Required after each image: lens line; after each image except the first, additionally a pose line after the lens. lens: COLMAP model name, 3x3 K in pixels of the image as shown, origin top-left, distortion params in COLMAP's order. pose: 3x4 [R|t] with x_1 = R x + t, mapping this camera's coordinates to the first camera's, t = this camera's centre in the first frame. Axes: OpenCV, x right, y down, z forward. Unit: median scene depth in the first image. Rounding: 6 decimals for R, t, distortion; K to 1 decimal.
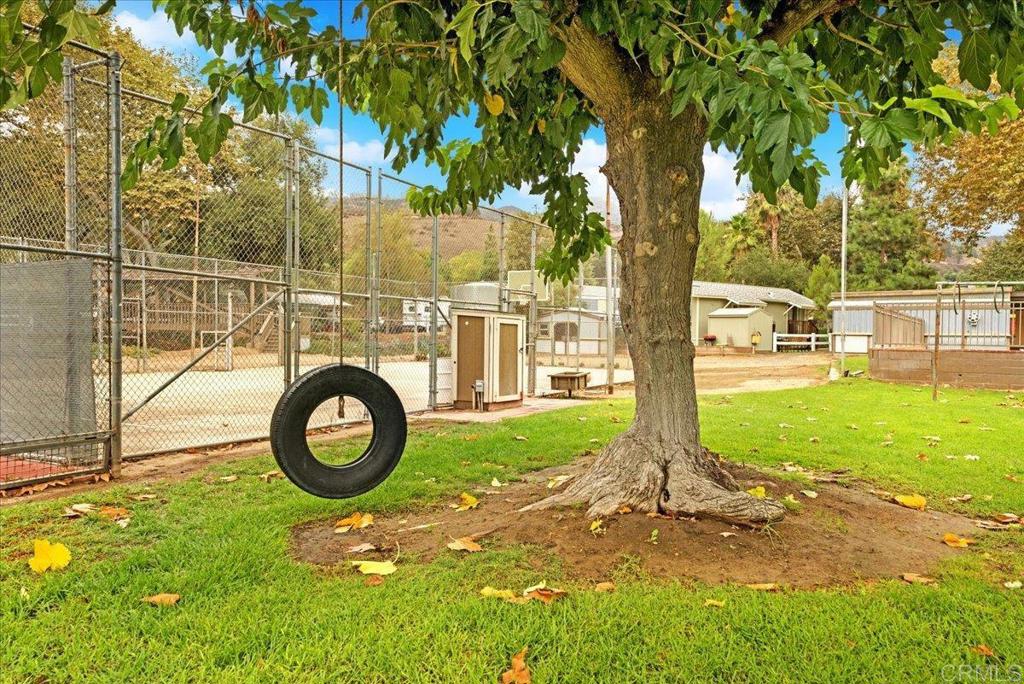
lens RADIAL K [[422.7, 0, 513.4], [0, 422.7, 340.7], [0, 0, 1]] dist [-0.001142, -0.000081]
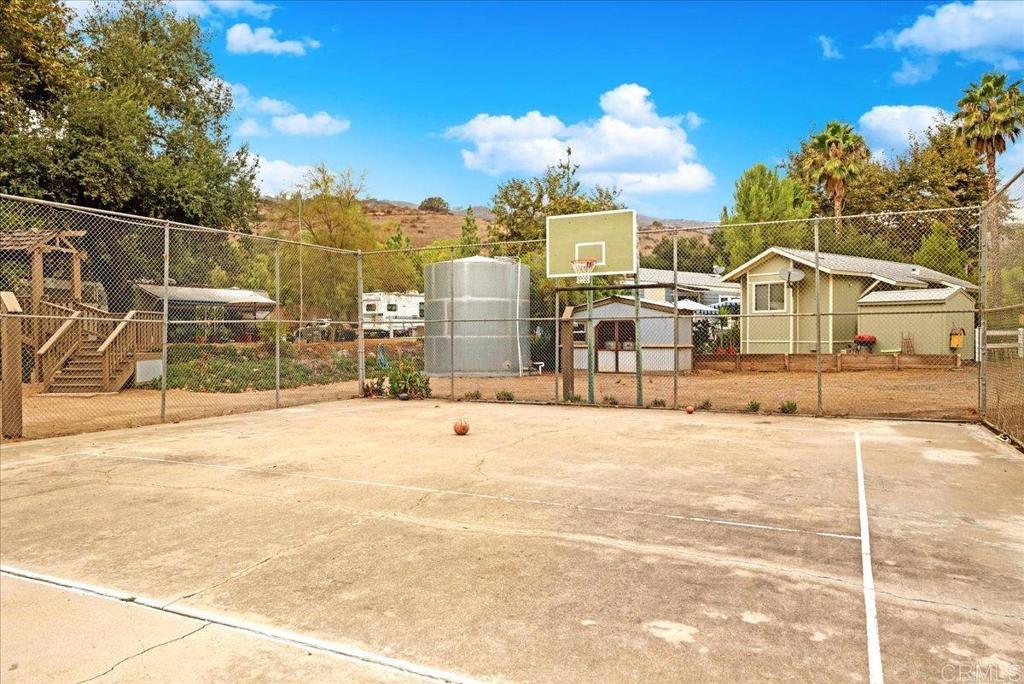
lens RADIAL K [[422.7, 0, 513.4], [0, 422.7, 340.7], [0, 0, 1]] dist [-0.001142, -0.000081]
pose [[0.997460, -0.022596, 0.067546, -0.066179], [0.022848, 0.999735, -0.002949, -0.014217], [-0.067462, 0.004484, 0.997712, 0.399585]]
